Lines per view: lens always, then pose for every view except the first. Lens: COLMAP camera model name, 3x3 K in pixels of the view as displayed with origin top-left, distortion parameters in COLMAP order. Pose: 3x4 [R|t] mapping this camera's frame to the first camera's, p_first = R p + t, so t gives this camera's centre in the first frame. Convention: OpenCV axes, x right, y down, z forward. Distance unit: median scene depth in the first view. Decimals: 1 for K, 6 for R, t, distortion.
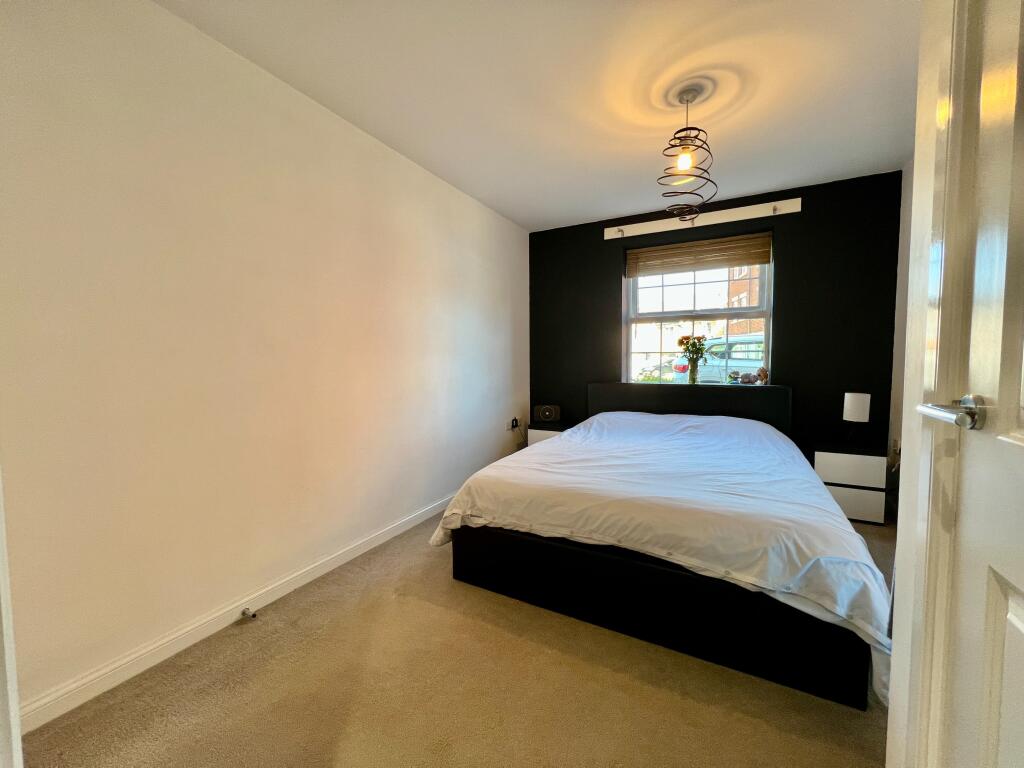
lens RADIAL K [[412.1, 0, 512.0], [0, 412.1, 384.0], [0, 0, 1]] dist [-0.025396, 0.000104]
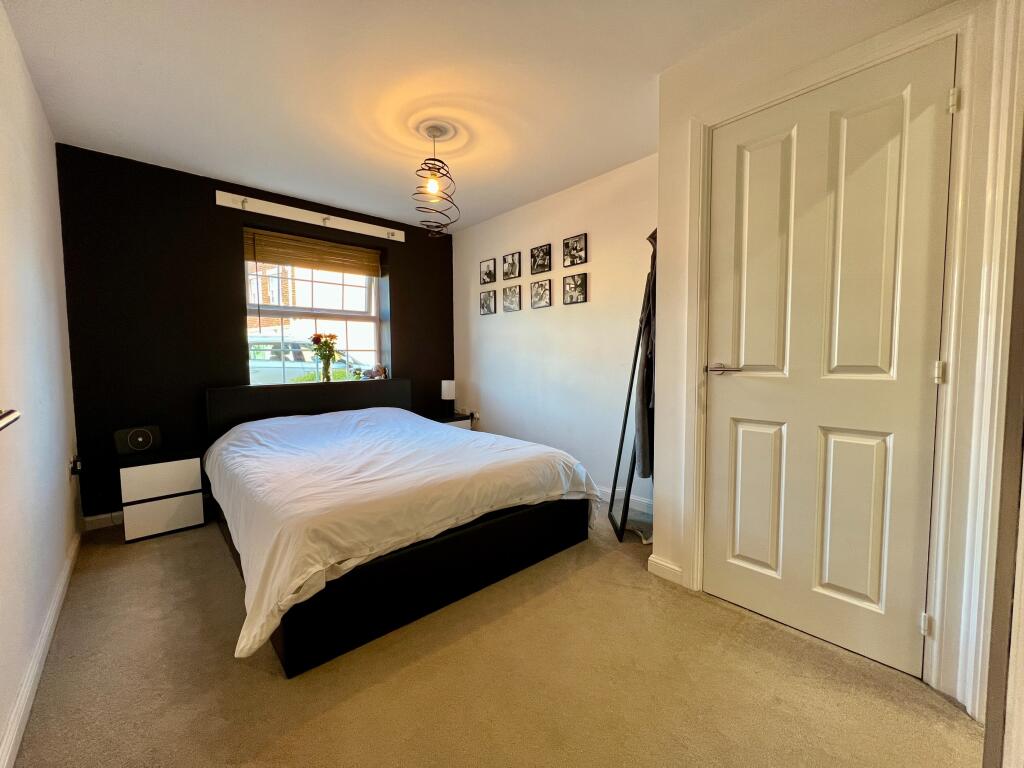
lens RADIAL K [[409.5, 0, 510.3], [0, 409.5, 382.7], [0, 0, 1]] dist [-0.000686, 0.000020]
pose [[0.319746, -0.055418, 0.945881, -0.646908], [0.061224, 0.997410, 0.037741, -0.014041], [-0.945523, 0.045843, 0.322311, 0.427867]]
